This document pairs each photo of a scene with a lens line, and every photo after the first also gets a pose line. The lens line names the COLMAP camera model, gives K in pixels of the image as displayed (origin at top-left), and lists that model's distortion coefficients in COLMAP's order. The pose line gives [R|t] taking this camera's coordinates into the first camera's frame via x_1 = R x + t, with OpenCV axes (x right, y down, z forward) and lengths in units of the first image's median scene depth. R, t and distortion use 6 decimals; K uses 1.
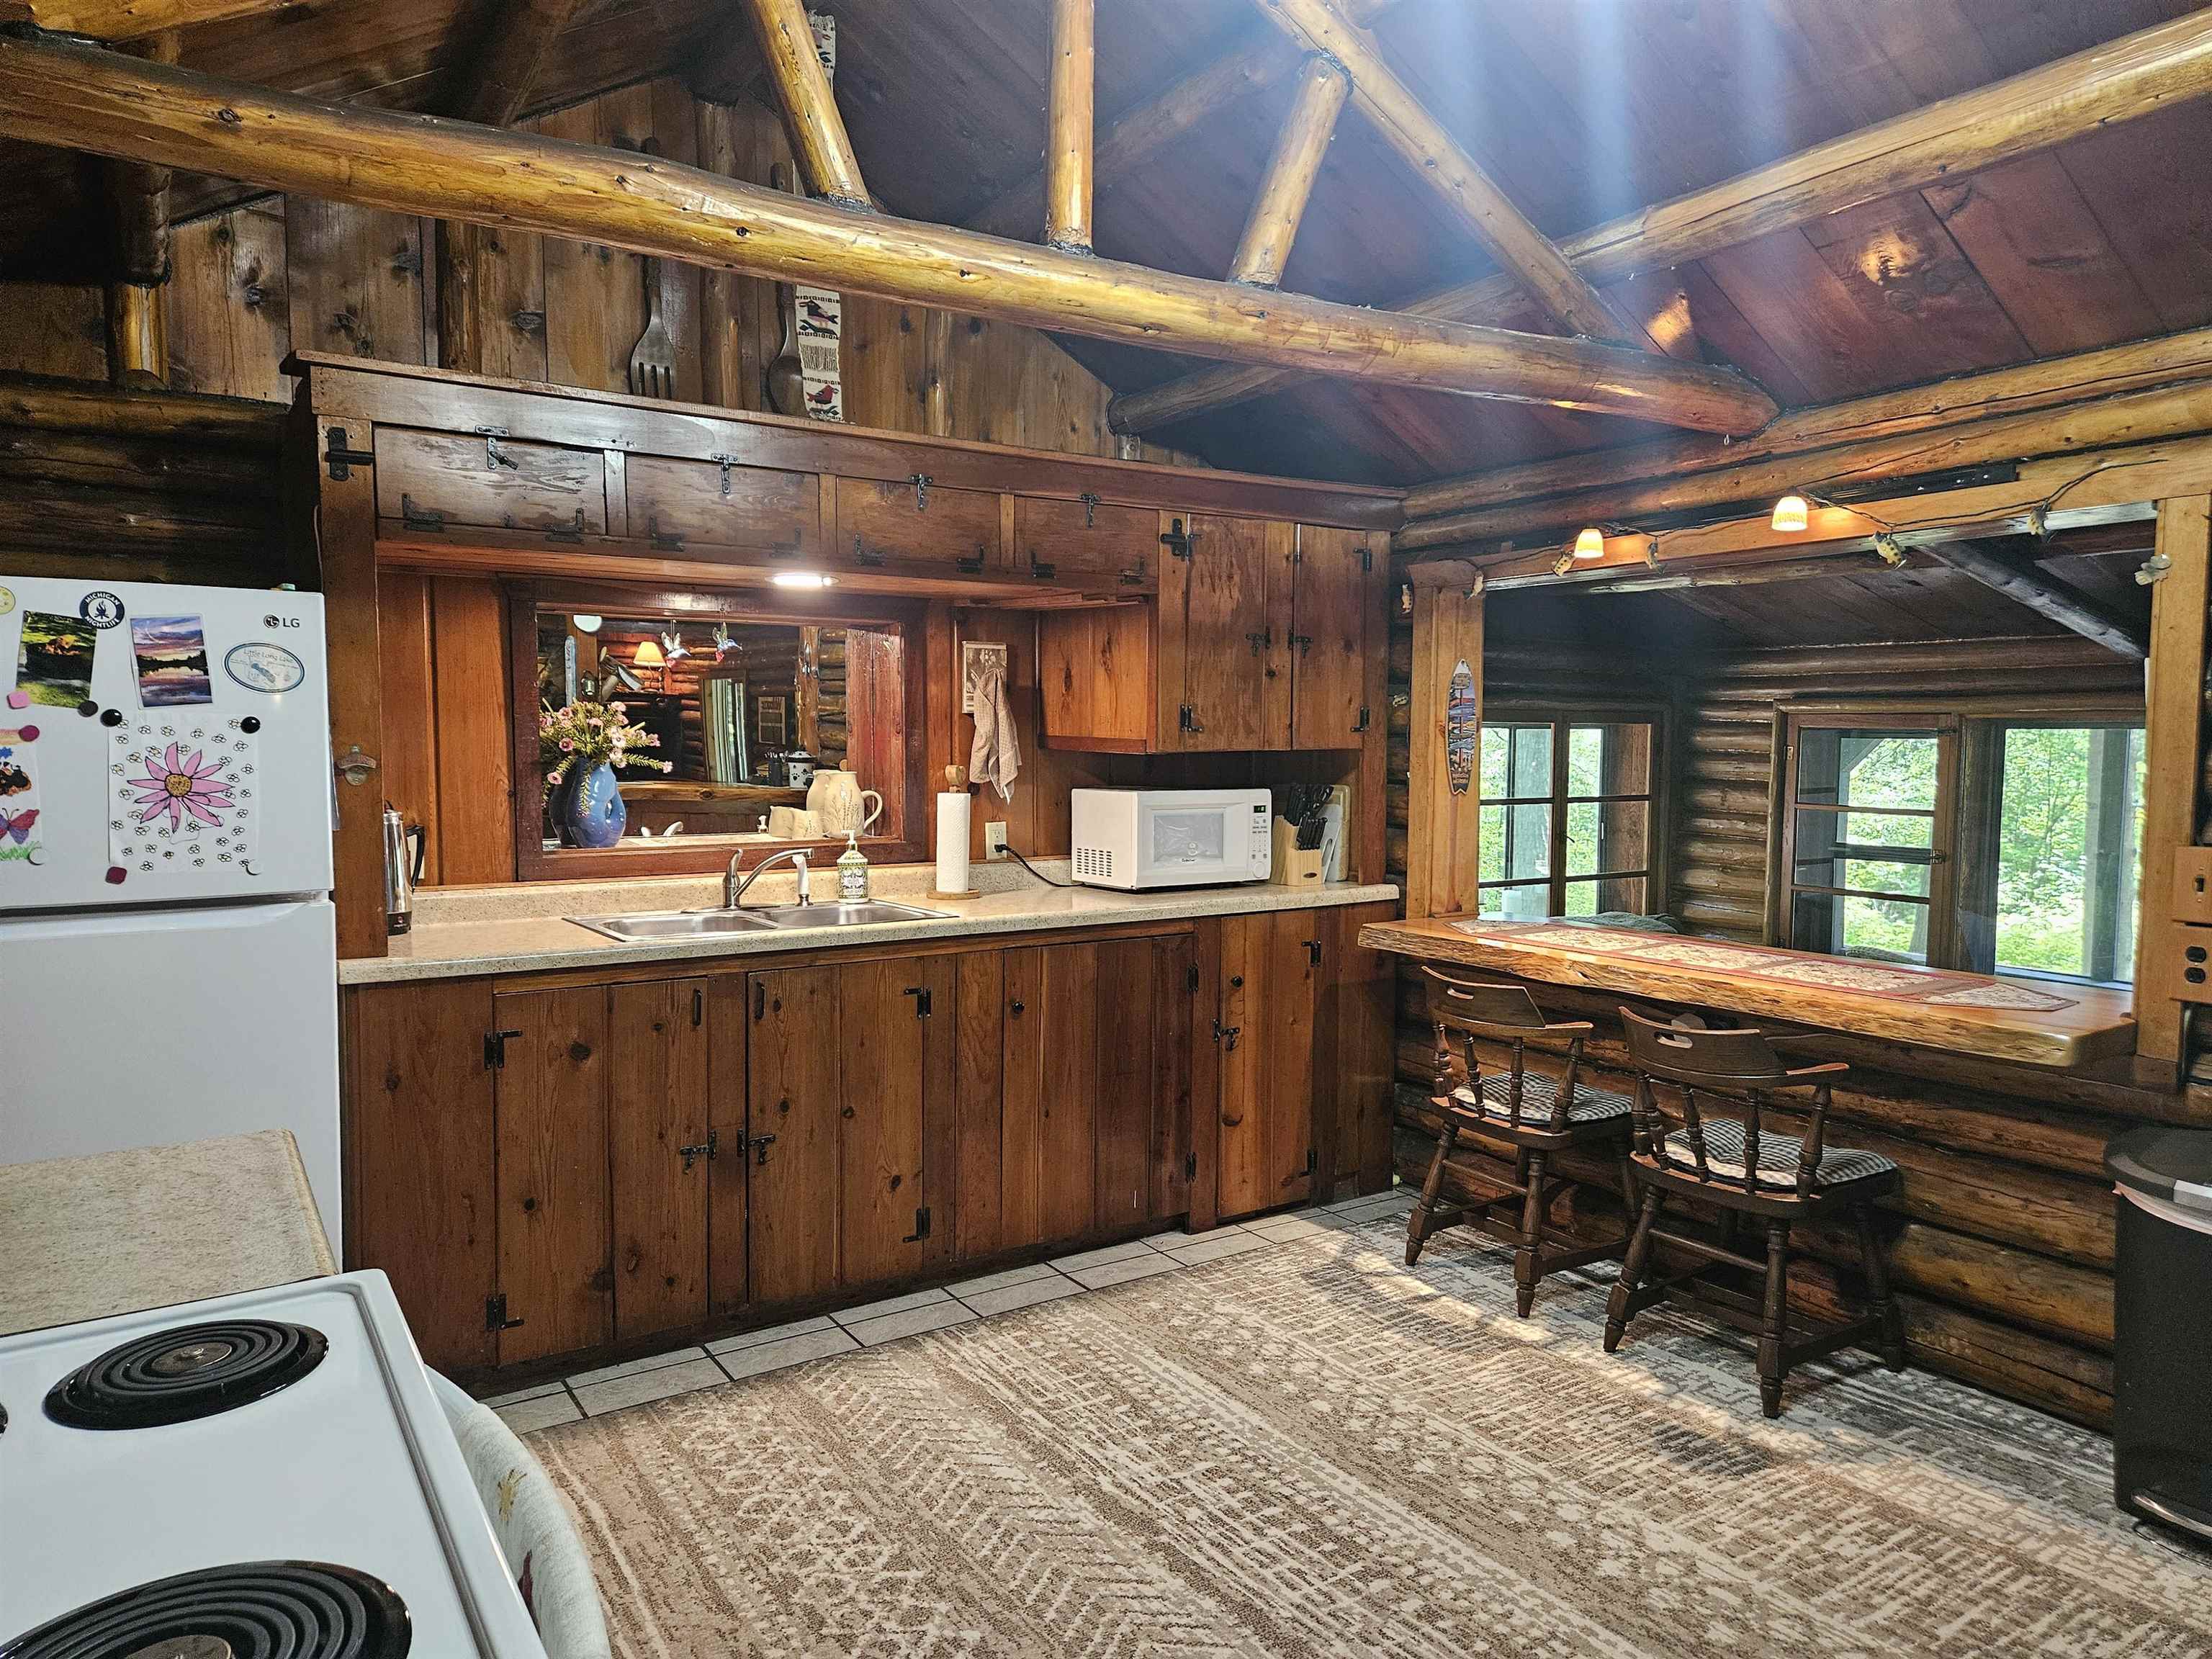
lens RADIAL K [[1473.1, 0, 1107.0], [0, 1473.1, 876.3], [0, 0, 1]] dist [0.065823, -0.057949]
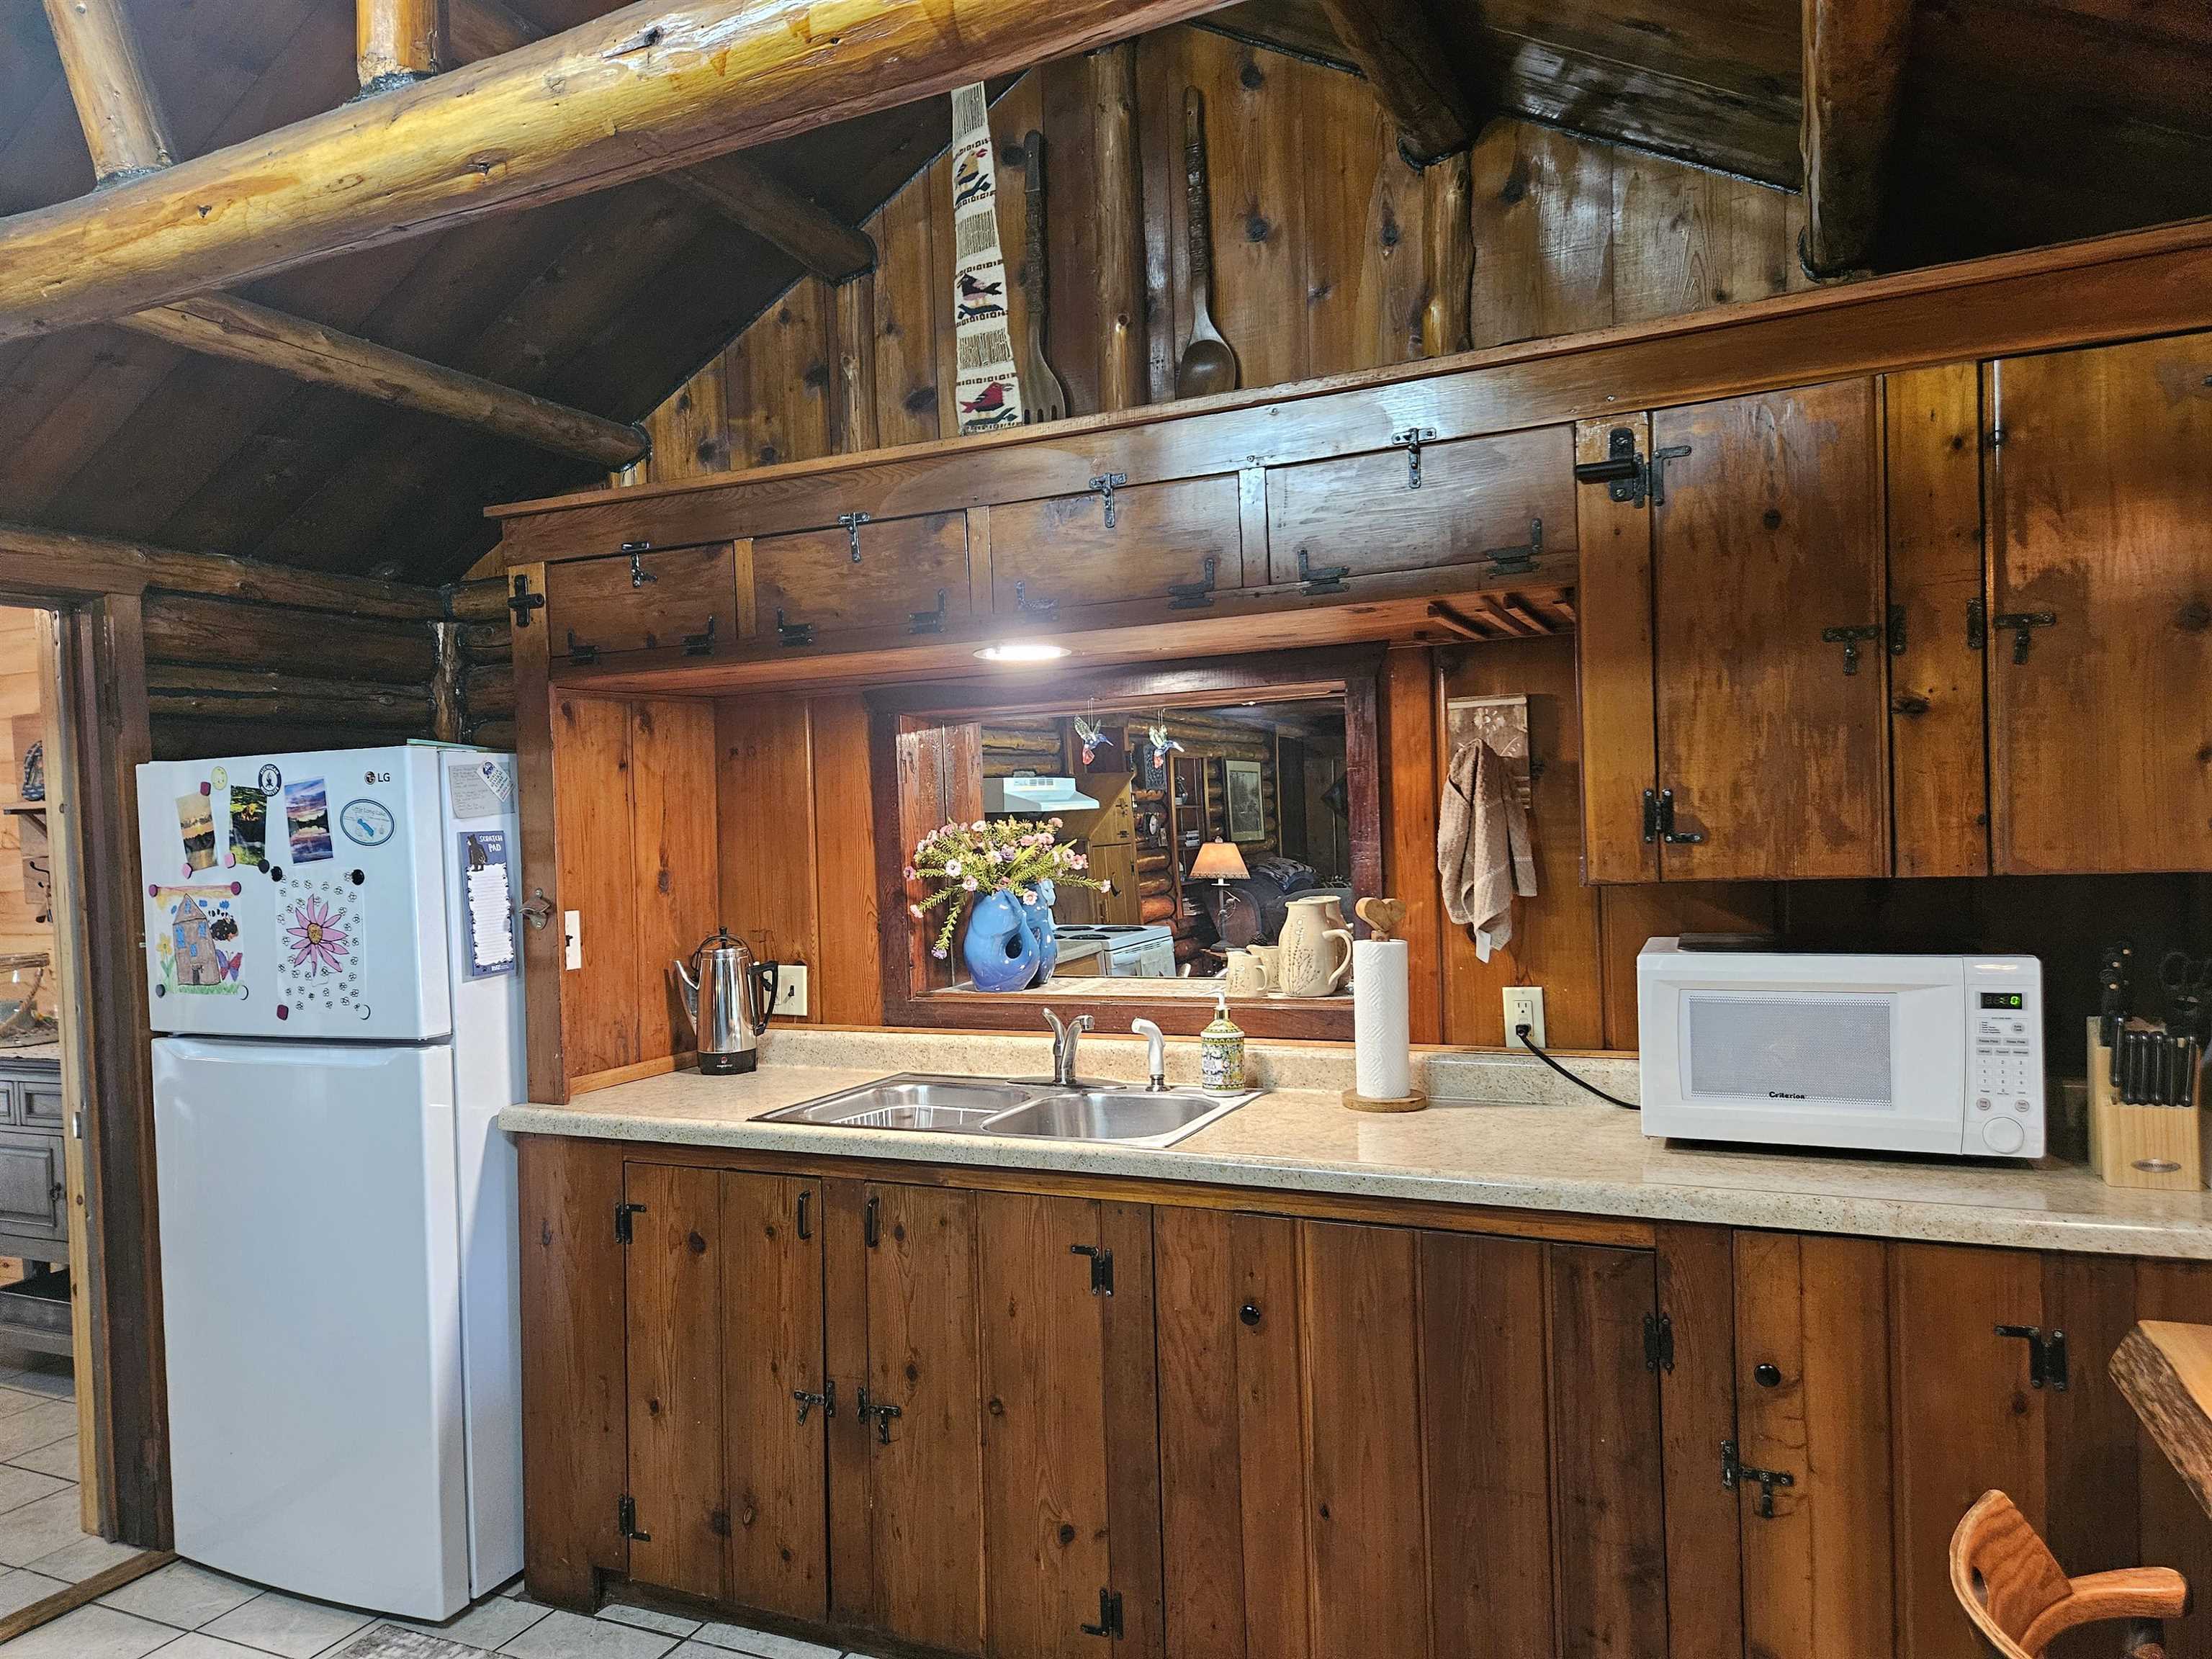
lens RADIAL K [[1473.1, 0, 1107.0], [0, 1473.1, 876.3], [0, 0, 1]] dist [0.065823, -0.057949]
pose [[0.525833, 0.010844, -0.850519, 0.476763], [-0.045479, 0.998847, -0.015382, -0.087326], [0.849371, 0.046769, 0.525719, 0.713348]]
